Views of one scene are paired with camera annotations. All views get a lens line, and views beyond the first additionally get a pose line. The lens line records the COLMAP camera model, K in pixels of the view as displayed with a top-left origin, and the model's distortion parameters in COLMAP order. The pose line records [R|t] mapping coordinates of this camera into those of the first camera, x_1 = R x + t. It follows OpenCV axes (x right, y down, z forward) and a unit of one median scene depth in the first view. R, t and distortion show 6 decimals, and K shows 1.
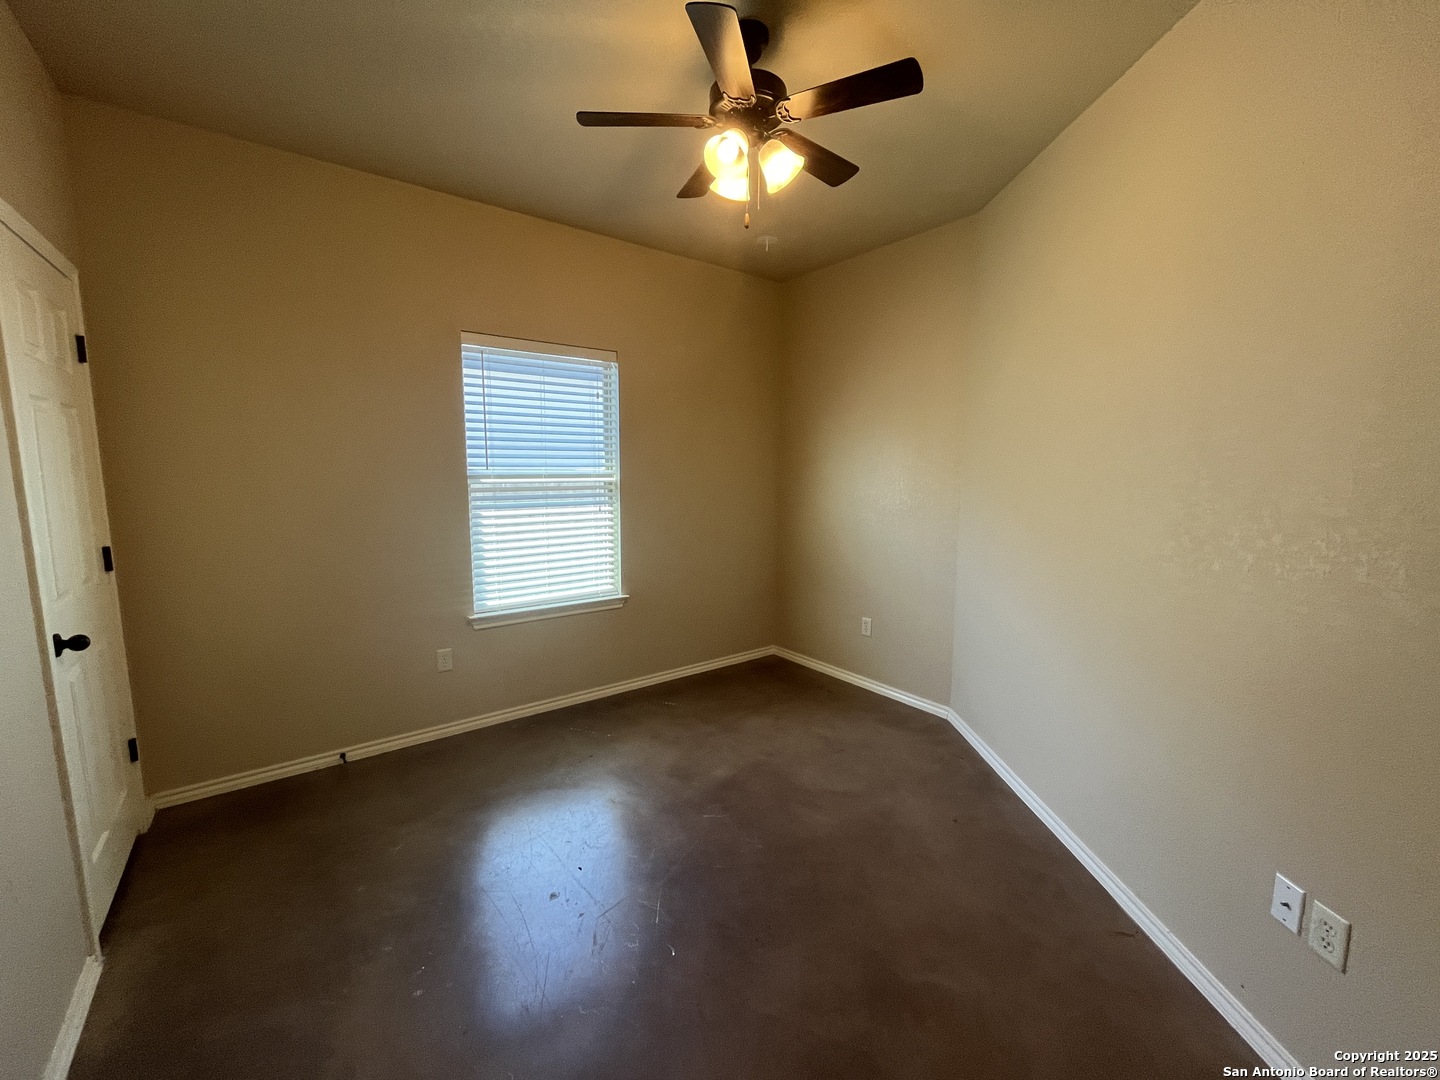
lens RADIAL K [[581.2, 0, 720.0], [0, 581.2, 540.0], [0, 0, 1]] dist [0.000751, -0.000532]
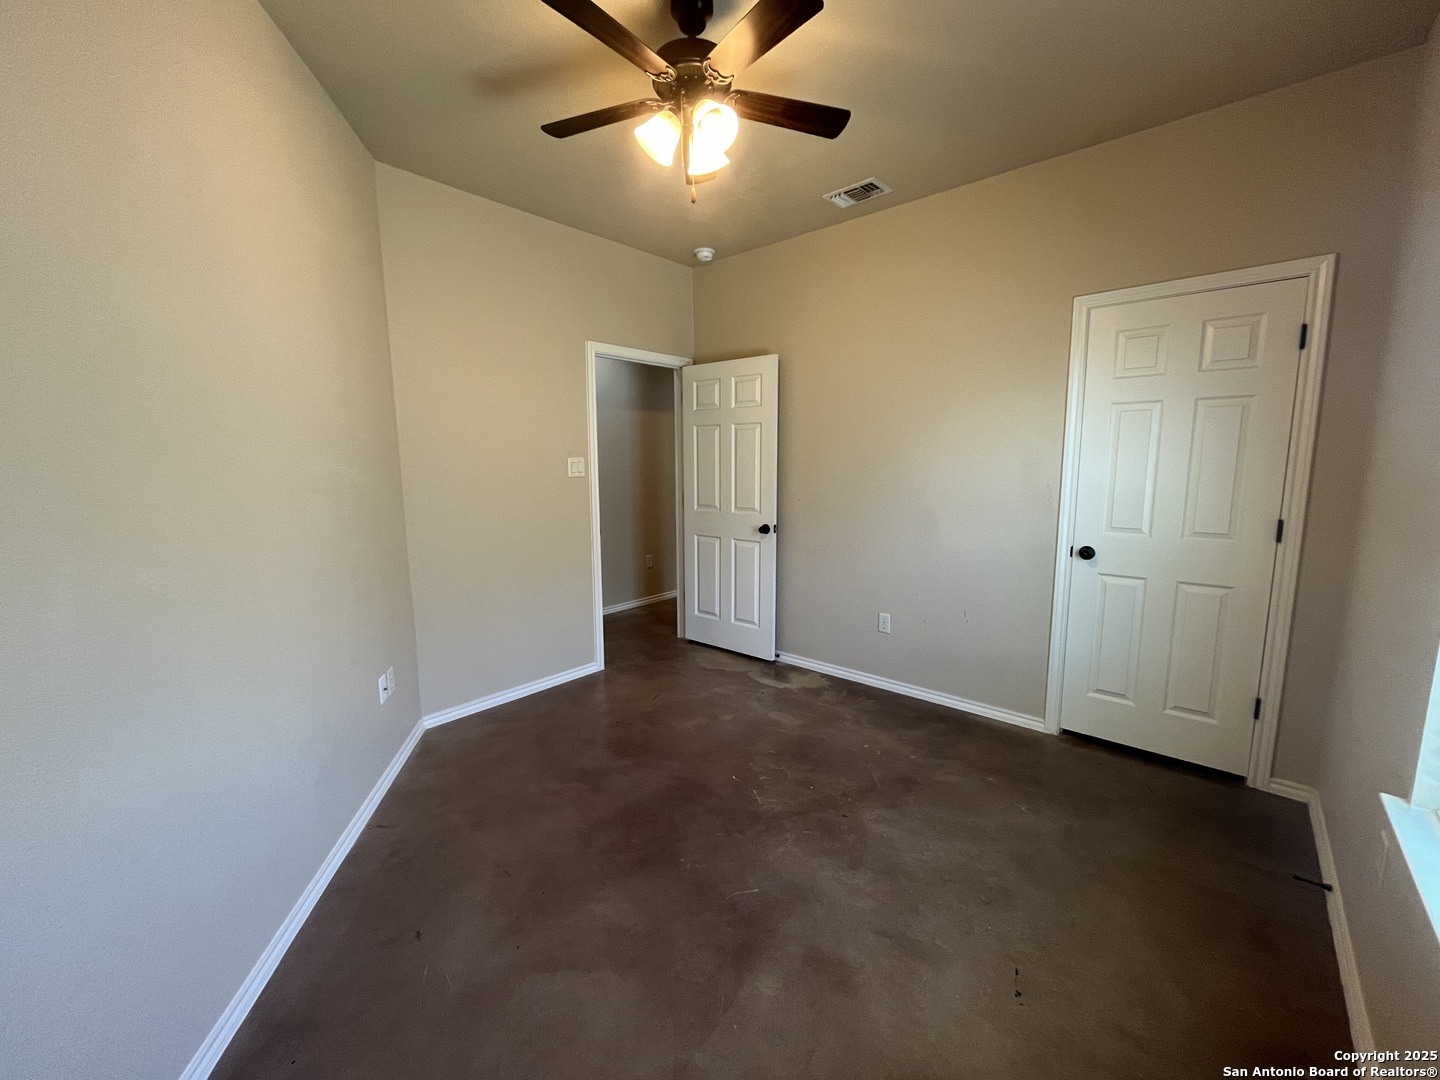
lens RADIAL K [[581.2, 0, 720.0], [0, 581.2, 540.0], [0, 0, 1]] dist [0.000751, -0.000532]
pose [[-0.980763, 0.028905, -0.193050, 0.149917], [-0.022473, 0.965679, 0.258763, -0.176658], [0.193903, 0.258124, -0.946453, 1.511264]]
